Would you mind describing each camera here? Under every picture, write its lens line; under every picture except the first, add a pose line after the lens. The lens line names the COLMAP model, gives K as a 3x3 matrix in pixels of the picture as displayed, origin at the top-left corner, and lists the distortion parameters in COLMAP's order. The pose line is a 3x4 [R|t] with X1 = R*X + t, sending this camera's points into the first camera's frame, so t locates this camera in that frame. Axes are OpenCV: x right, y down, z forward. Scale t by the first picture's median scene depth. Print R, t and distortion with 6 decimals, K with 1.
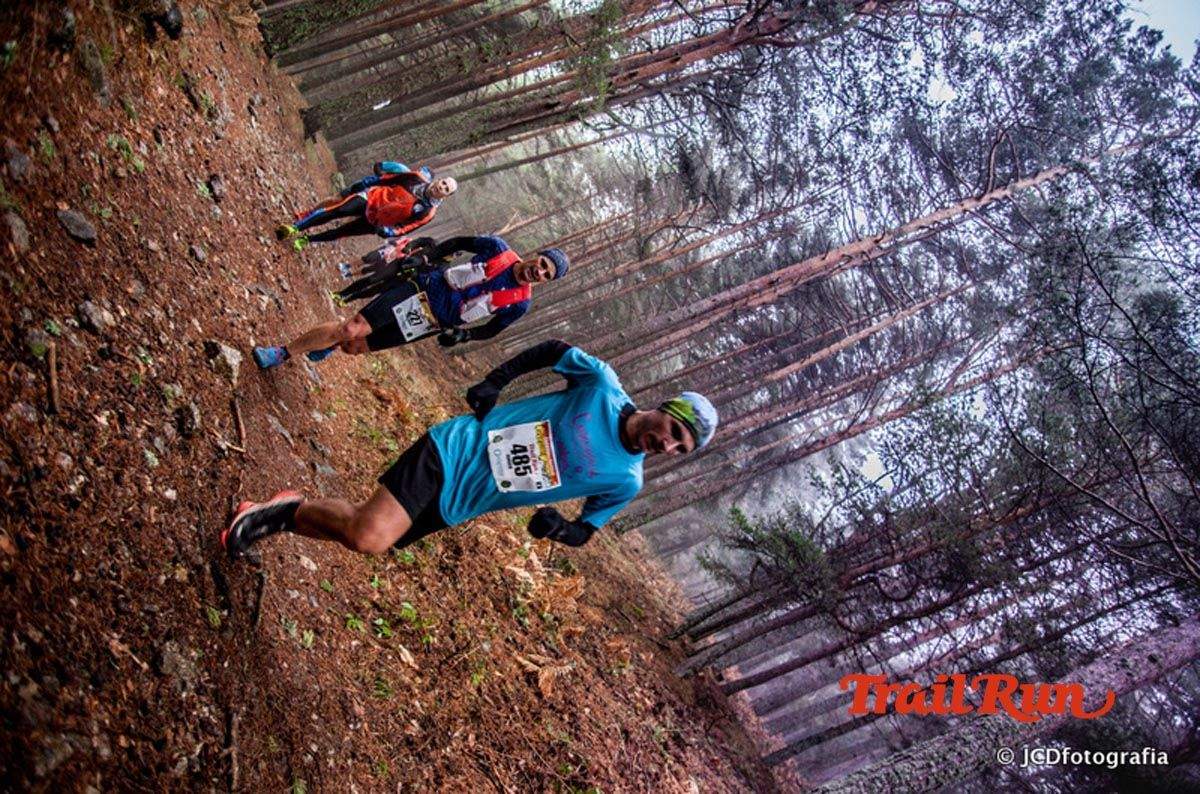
lens RADIAL K [[731.3, 0, 605.3], [0, 731.3, 406.1], [0, 0, 1]] dist [-0.094610, 0.053294]
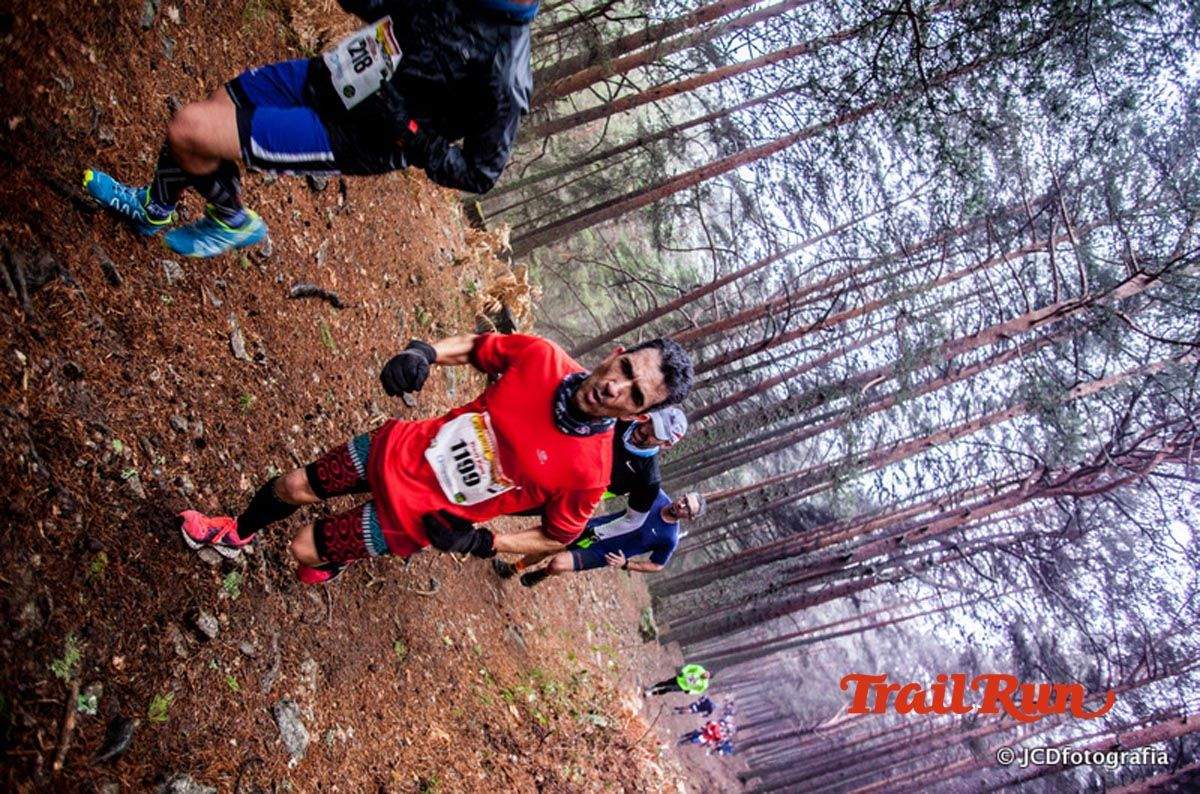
lens RADIAL K [[730.4, 0, 606.6], [0, 730.4, 405.2], [0, 0, 1]] dist [-0.092588, 0.050031]
pose [[0.902527, -0.096942, -0.419579, 0.083065], [-0.188462, 0.787155, -0.587256, 0.112022], [0.387204, 0.609089, 0.692159, -0.031648]]
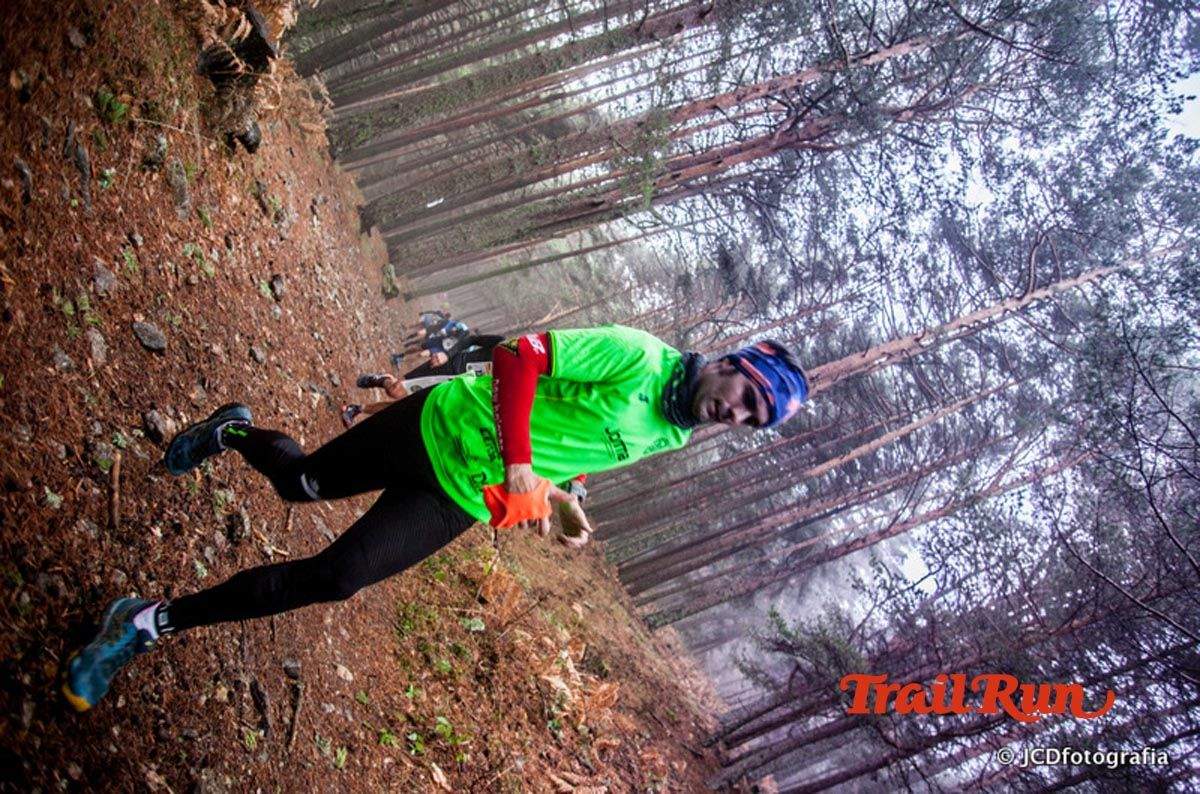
lens RADIAL K [[731.3, 0, 605.3], [0, 731.3, 406.1], [0, 0, 1]] dist [-0.094610, 0.053294]
pose [[0.998459, 0.024286, -0.049892, -0.003248], [-0.030069, 0.992481, -0.118650, -0.006411], [0.046636, 0.119968, 0.991682, 0.000736]]
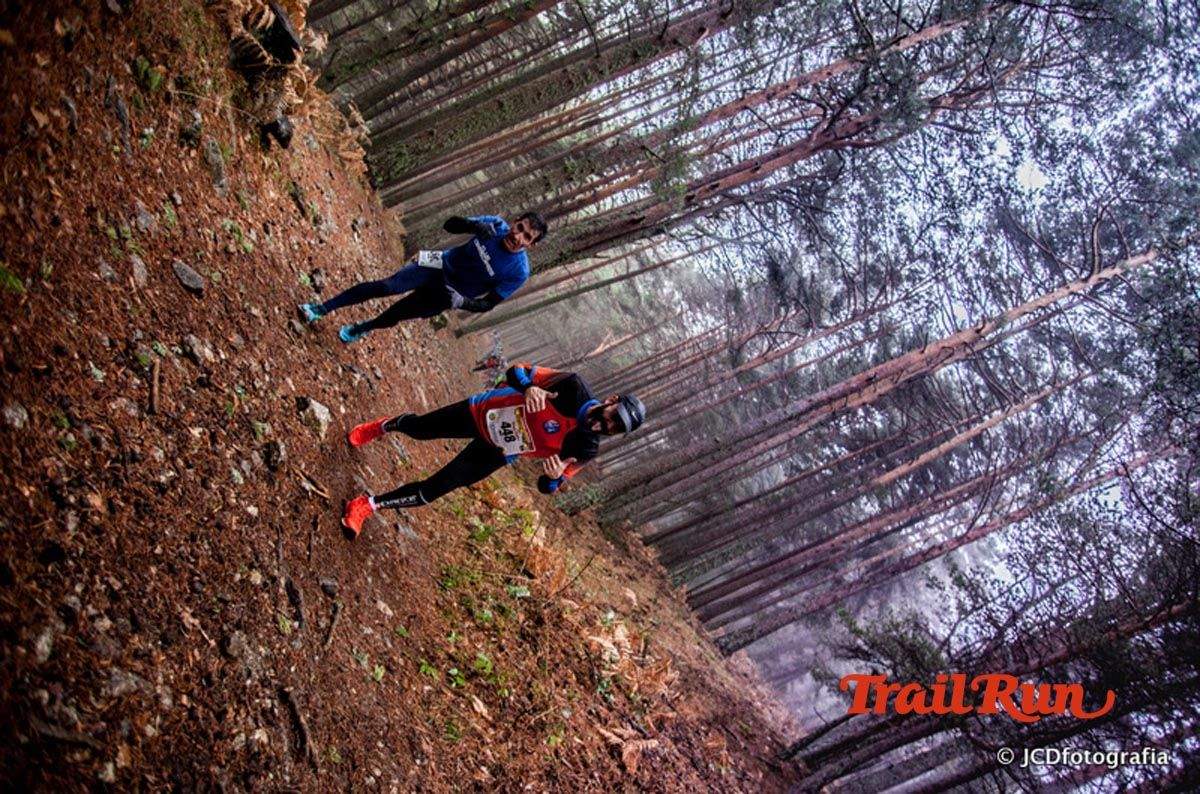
lens RADIAL K [[743.5, 0, 605.9], [0, 743.5, 406.1], [0, 0, 1]] dist [-0.093400, 0.055069]
pose [[0.990564, -0.045549, -0.129261, 0.006670], [0.023891, 0.986105, -0.164398, 0.019737], [0.134953, 0.159758, 0.977888, -0.001423]]
